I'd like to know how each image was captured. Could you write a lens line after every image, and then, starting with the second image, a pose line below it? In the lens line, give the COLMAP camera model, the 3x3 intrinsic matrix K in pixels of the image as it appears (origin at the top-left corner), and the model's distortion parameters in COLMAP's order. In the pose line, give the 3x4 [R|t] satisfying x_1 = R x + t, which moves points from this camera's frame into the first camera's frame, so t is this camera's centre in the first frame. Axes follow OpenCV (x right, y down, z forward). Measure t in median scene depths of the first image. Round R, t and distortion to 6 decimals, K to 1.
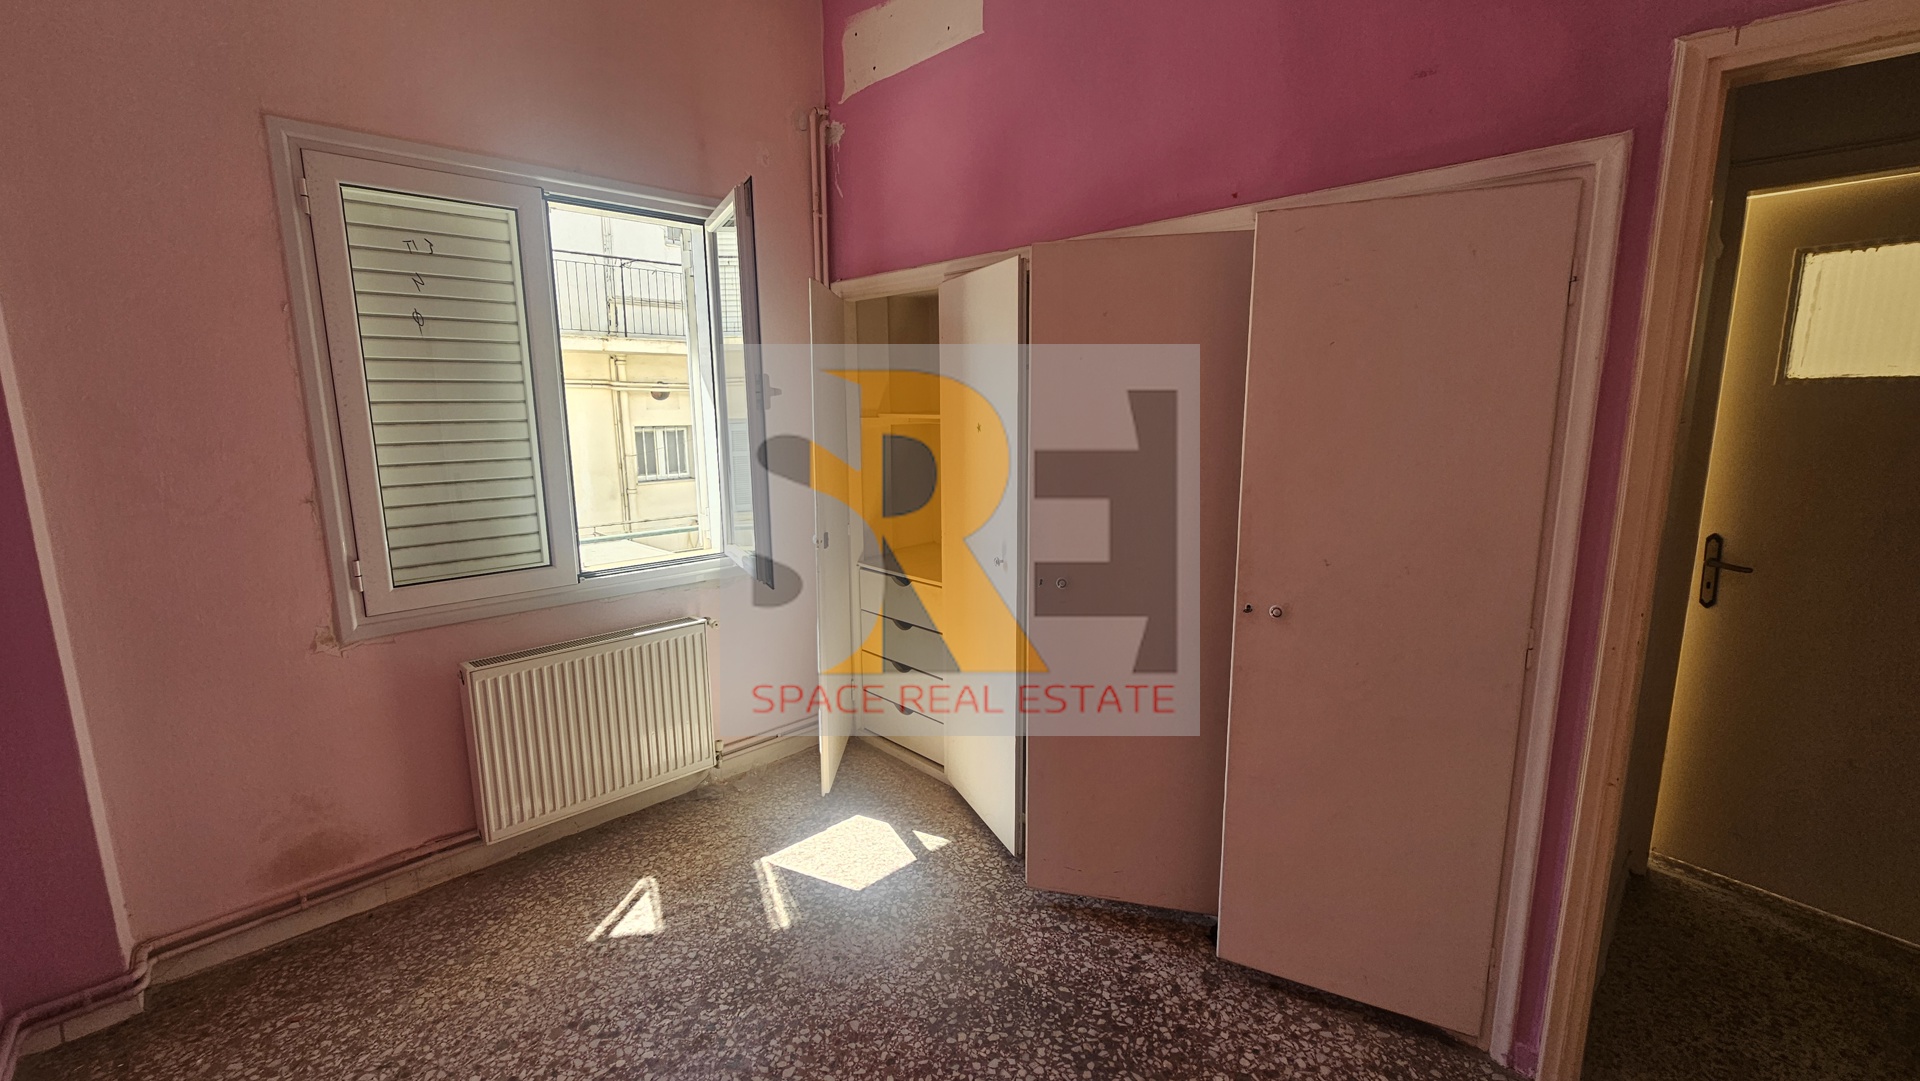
lens RADIAL K [[781.9, 0, 963.5], [0, 781.9, 534.8], [0, 0, 1]] dist [-0.001803, -0.000077]
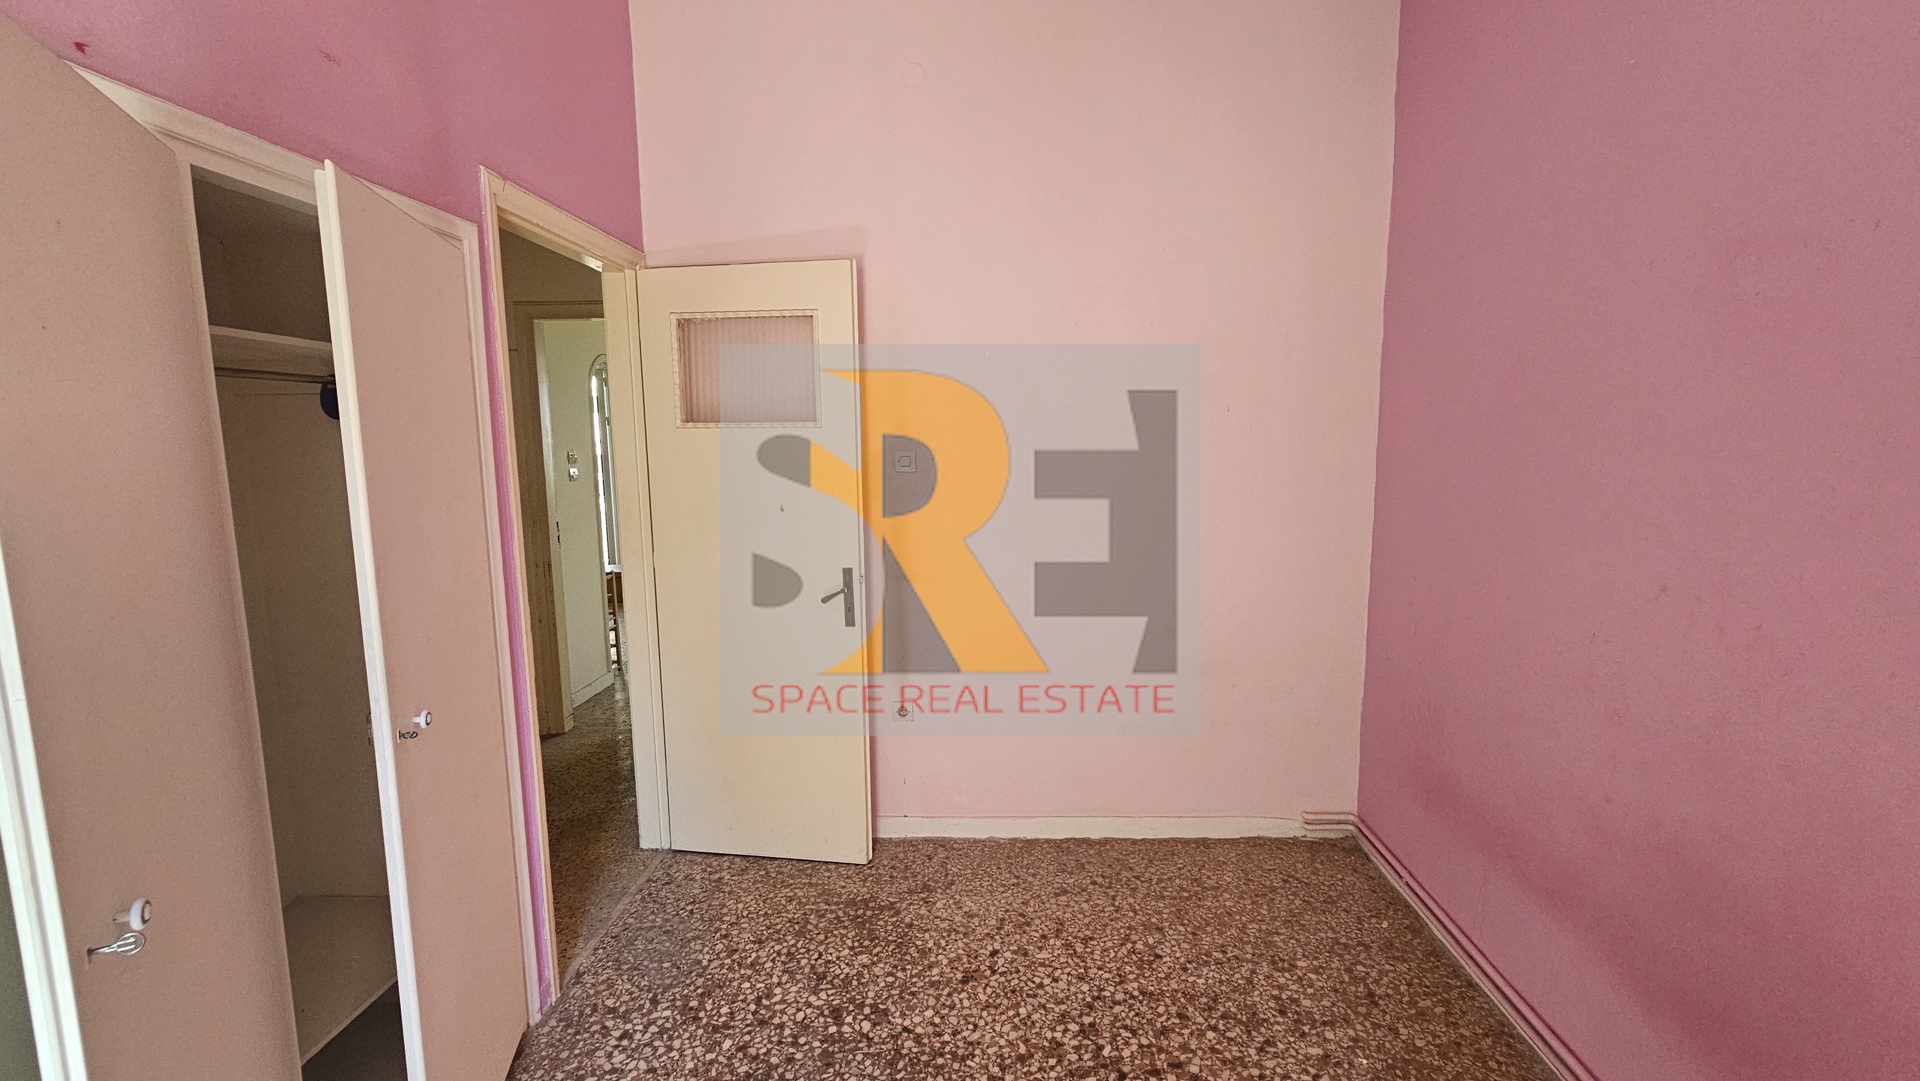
lens RADIAL K [[781.9, 0, 963.5], [0, 781.9, 534.8], [0, 0, 1]] dist [-0.001803, -0.000077]
pose [[-0.677250, -0.071516, 0.732269, -0.651232], [0.140996, 0.964204, 0.224570, -0.210730], [-0.722116, 0.255337, -0.642924, 1.398033]]
